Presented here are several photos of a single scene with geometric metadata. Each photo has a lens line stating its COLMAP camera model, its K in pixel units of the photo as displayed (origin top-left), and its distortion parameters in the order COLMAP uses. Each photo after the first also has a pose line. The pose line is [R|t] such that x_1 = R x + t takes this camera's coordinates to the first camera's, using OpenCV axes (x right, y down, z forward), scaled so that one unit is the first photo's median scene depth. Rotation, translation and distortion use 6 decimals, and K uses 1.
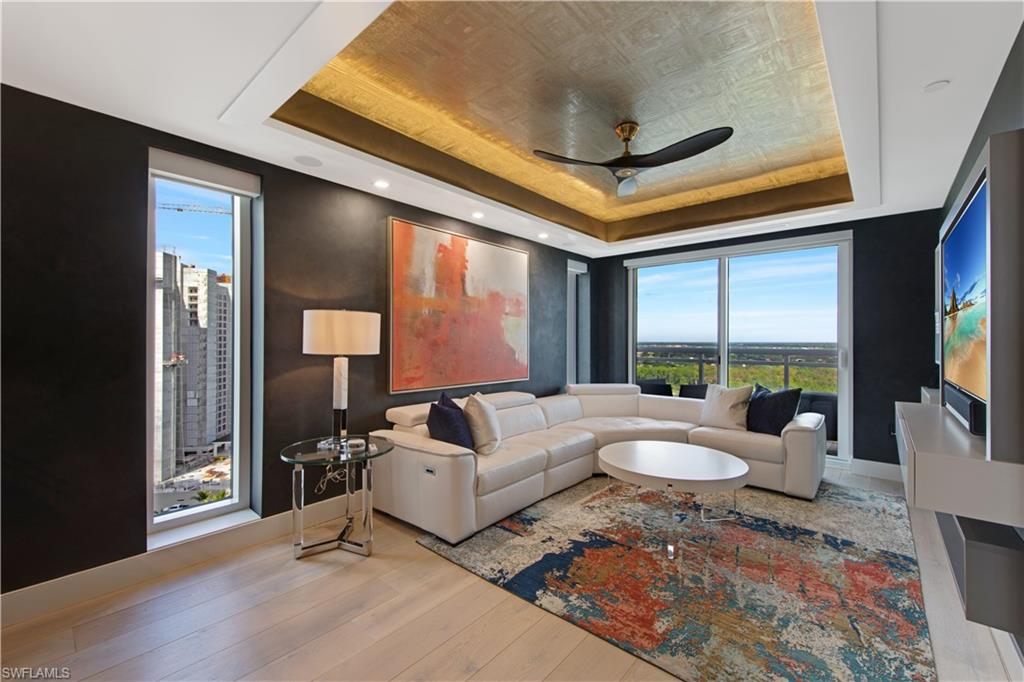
lens RADIAL K [[422.9, 0, 508.5], [0, 422.9, 338.7], [0, 0, 1]] dist [0.022276, -0.000460]
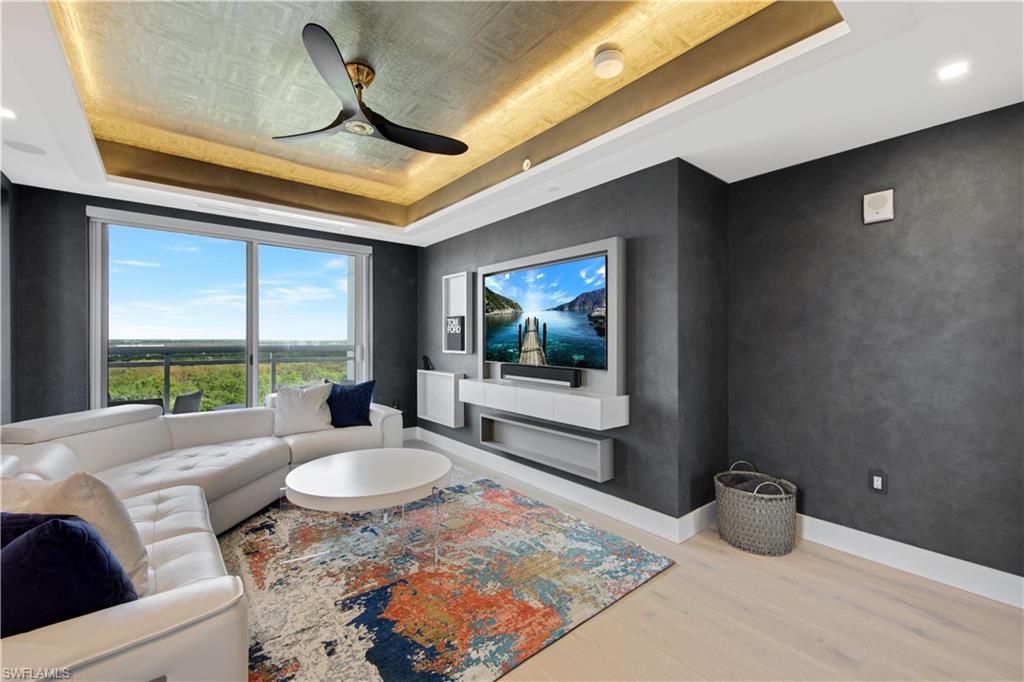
lens RADIAL K [[422.9, 0, 508.5], [0, 422.9, 341.5], [0, 0, 1]] dist [0.022276, -0.000460]
pose [[0.168946, -0.010352, 0.985571, -0.499286], [-0.005719, 0.999918, 0.011483, -0.001012], [-0.985609, -0.007576, 0.168873, 0.624554]]
